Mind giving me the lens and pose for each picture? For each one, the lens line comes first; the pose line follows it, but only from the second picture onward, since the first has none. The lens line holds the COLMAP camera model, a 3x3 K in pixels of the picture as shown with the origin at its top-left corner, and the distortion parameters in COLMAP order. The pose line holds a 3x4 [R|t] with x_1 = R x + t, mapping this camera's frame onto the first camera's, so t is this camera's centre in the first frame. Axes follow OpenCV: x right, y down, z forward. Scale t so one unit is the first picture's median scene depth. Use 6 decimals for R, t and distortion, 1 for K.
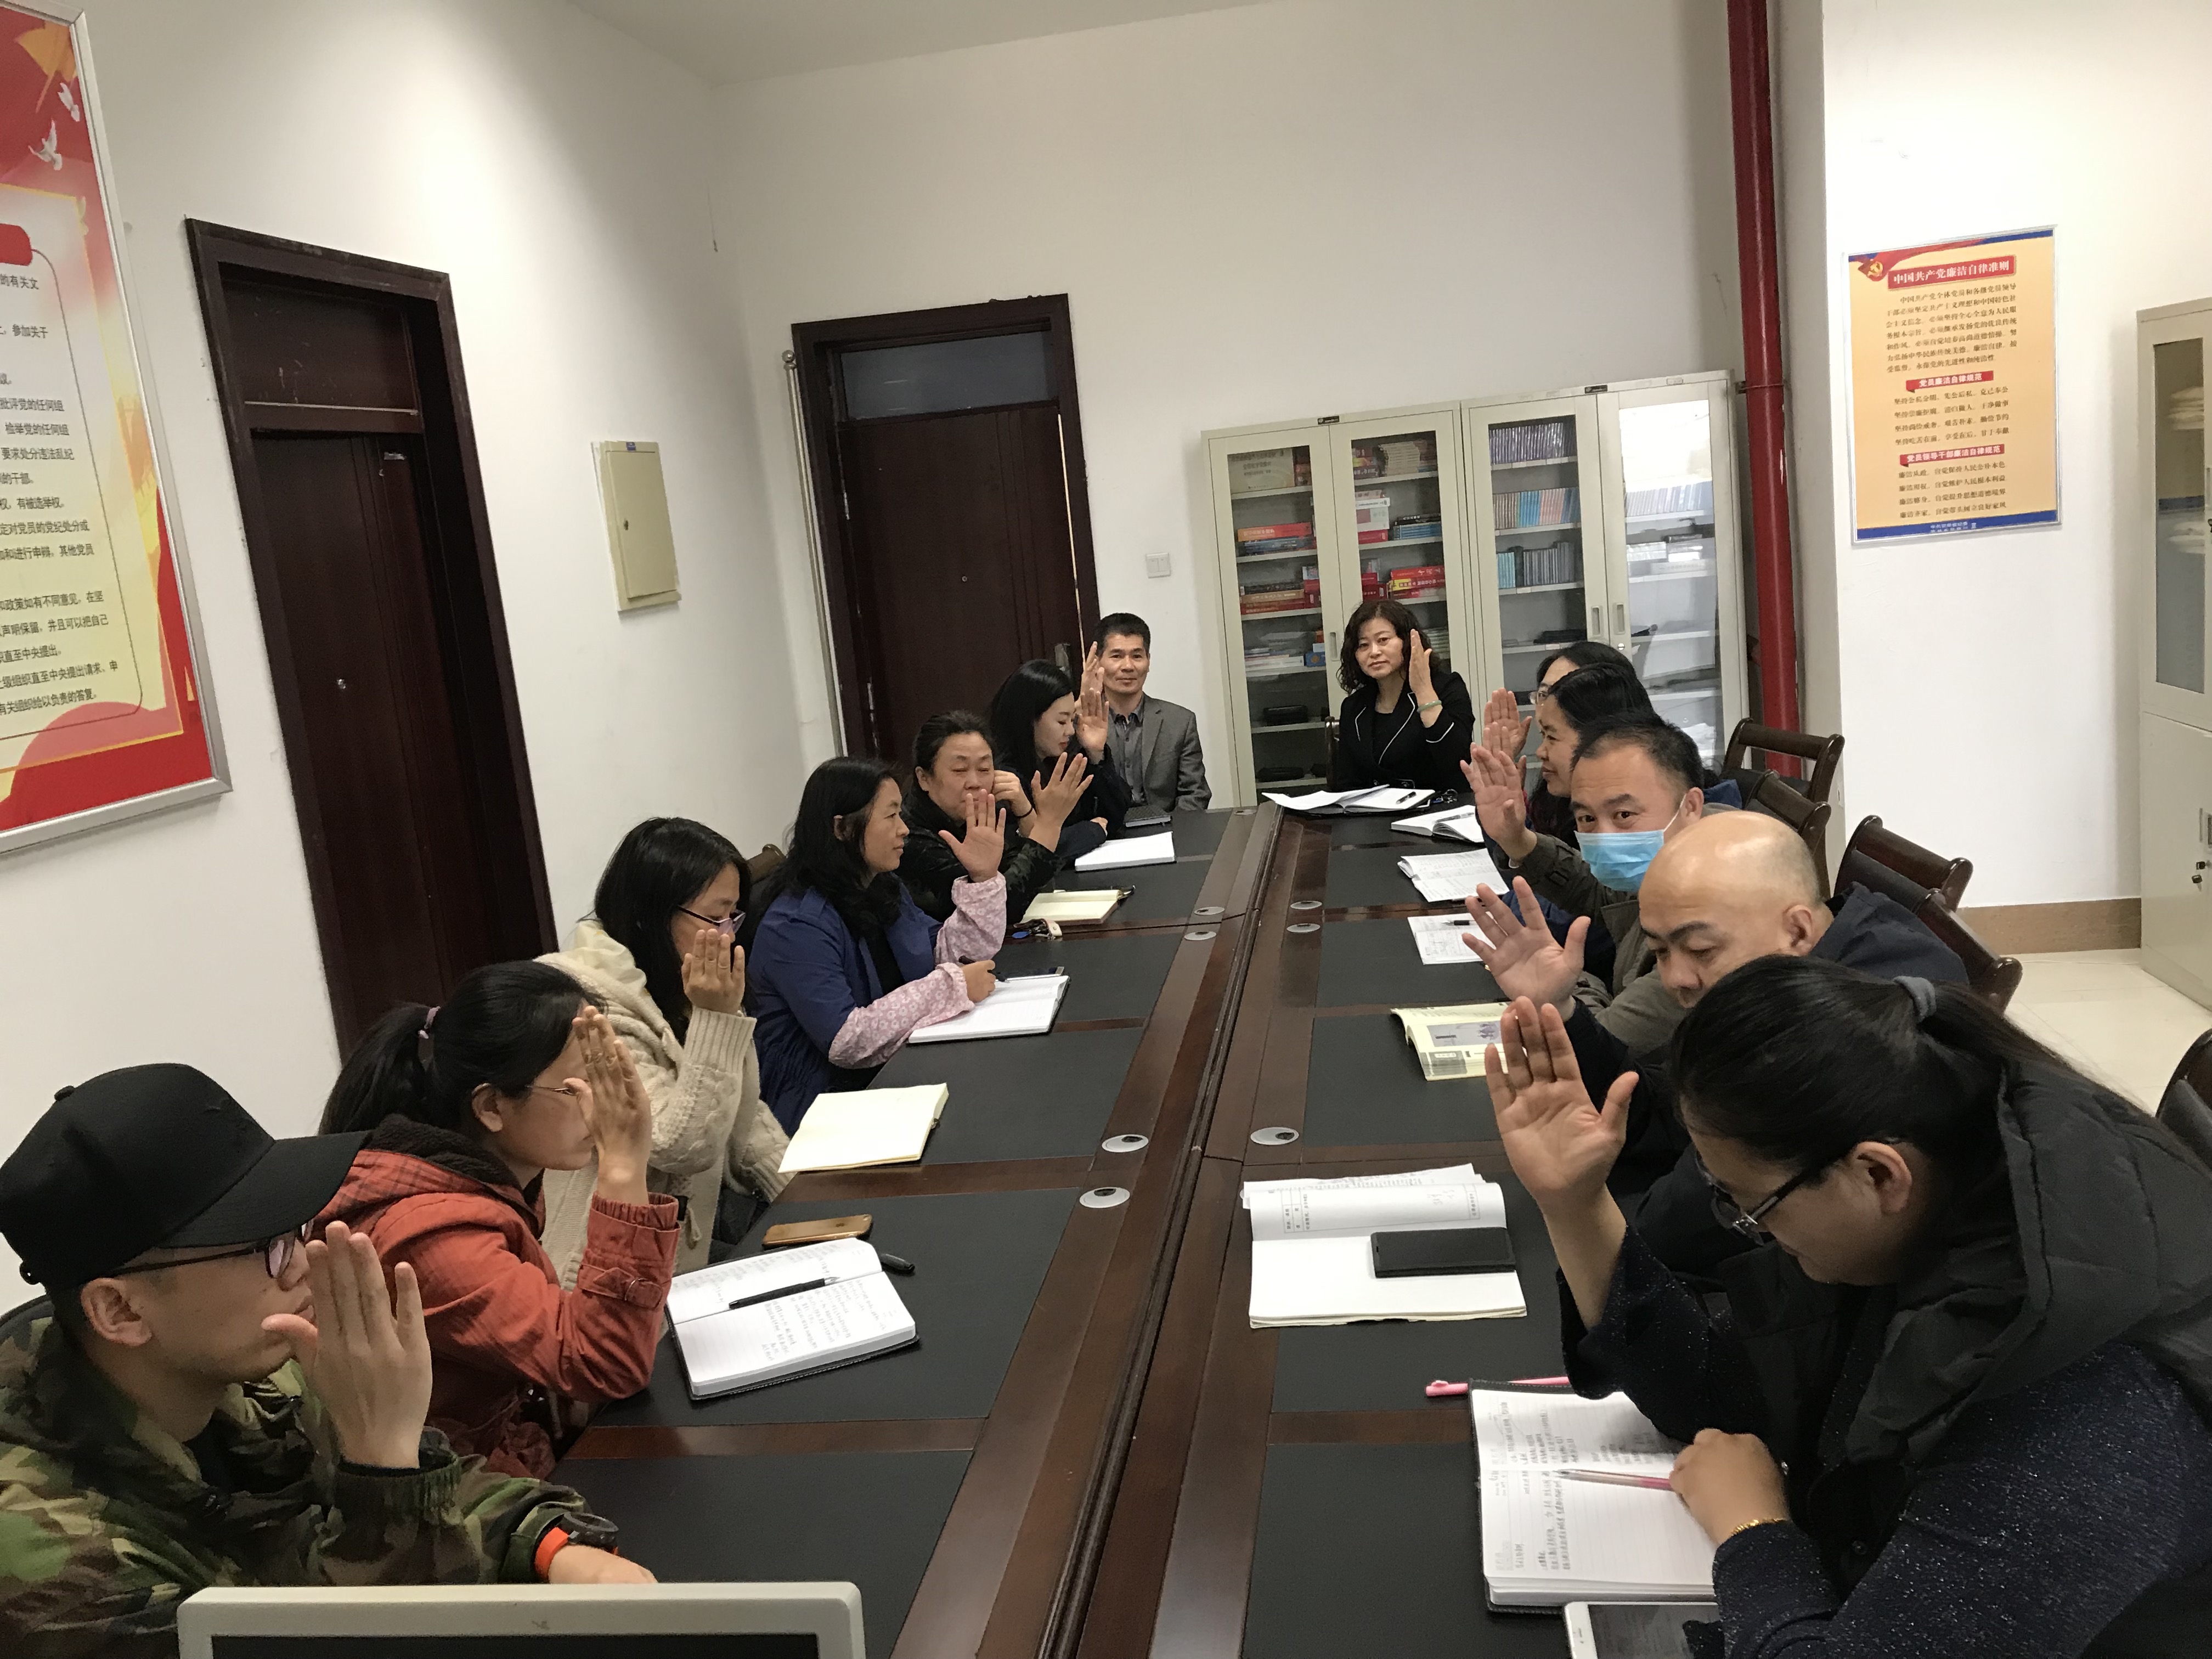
lens RADIAL K [[1812.5, 0, 1106.0], [0, 1812.5, 829.5], [0, 0, 1]] dist [0.003893, 0.011021]
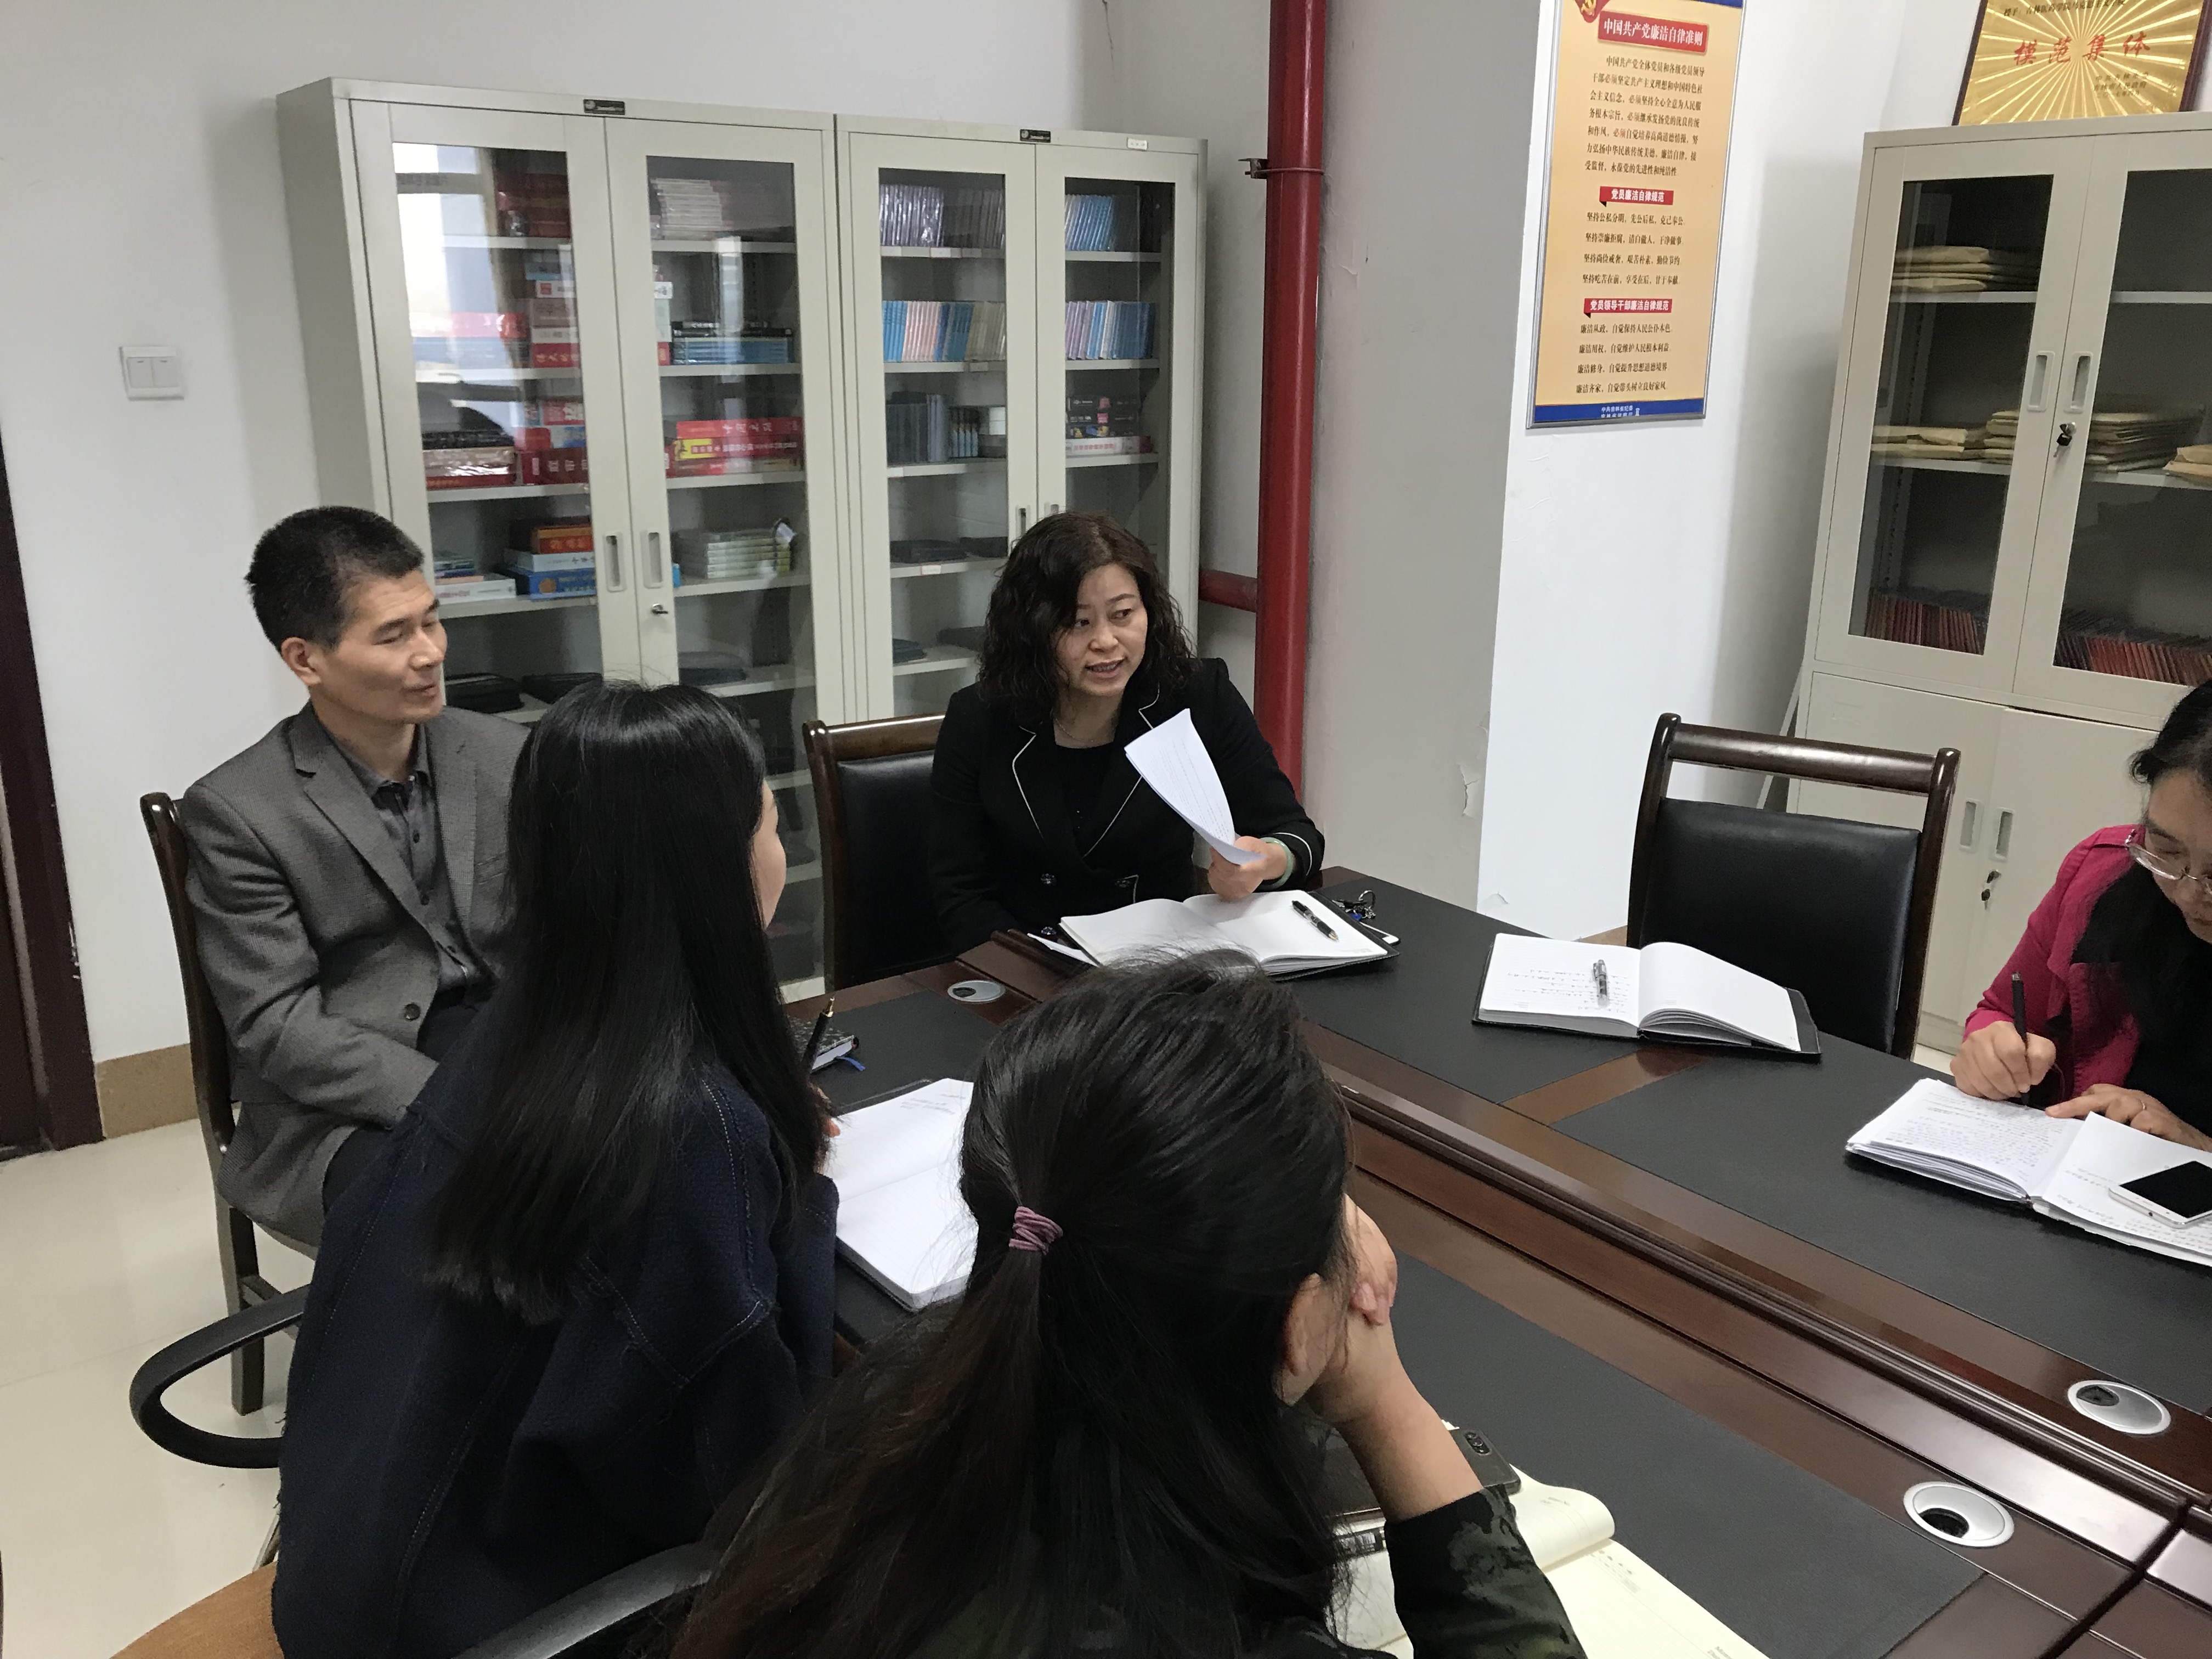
lens RADIAL K [[1812.5, 0, 1106.0], [0, 1812.5, 829.5], [0, 0, 1]] dist [0.003893, 0.011021]
pose [[0.695438, -0.093295, 0.712504, -0.189876], [0.048022, 0.995353, 0.083459, -0.075007], [-0.716980, -0.023825, 0.696687, 0.659381]]
